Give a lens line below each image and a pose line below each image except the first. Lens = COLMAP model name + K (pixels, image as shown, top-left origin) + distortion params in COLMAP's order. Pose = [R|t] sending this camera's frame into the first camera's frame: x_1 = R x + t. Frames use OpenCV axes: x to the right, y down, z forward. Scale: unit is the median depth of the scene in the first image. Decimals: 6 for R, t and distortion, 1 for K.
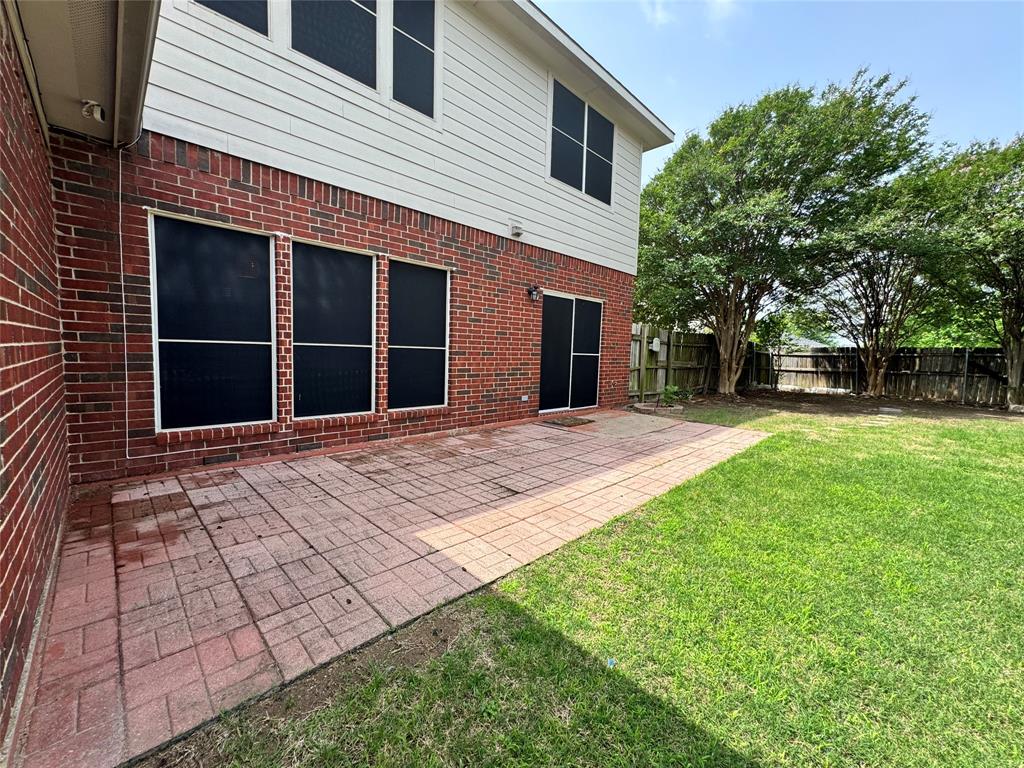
lens RADIAL K [[407.8, 0, 512.0], [0, 407.8, 384.0], [0, 0, 1]] dist [-0.001051, -0.000137]
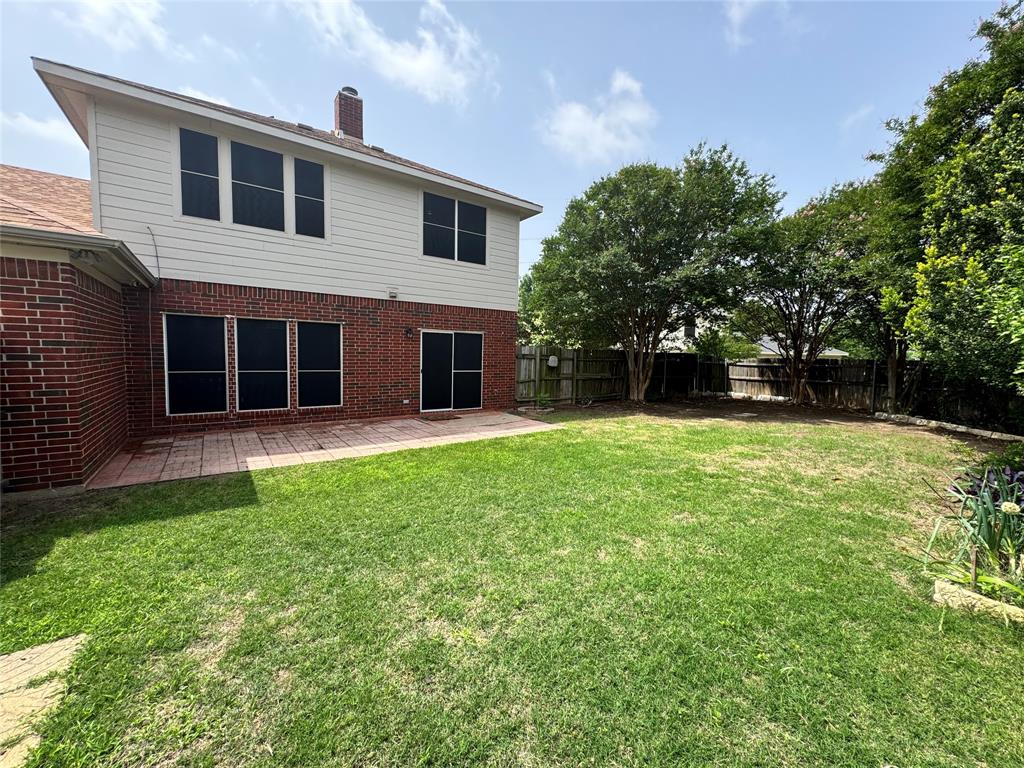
lens RADIAL K [[407.8, 0, 512.0], [0, 407.8, 384.0], [0, 0, 1]] dist [-0.001051, -0.000137]
pose [[0.988694, 0.004504, -0.149878, 0.766988], [-0.005947, 0.999940, -0.009181, -0.022911], [0.149828, 0.009968, 0.988662, -0.520782]]
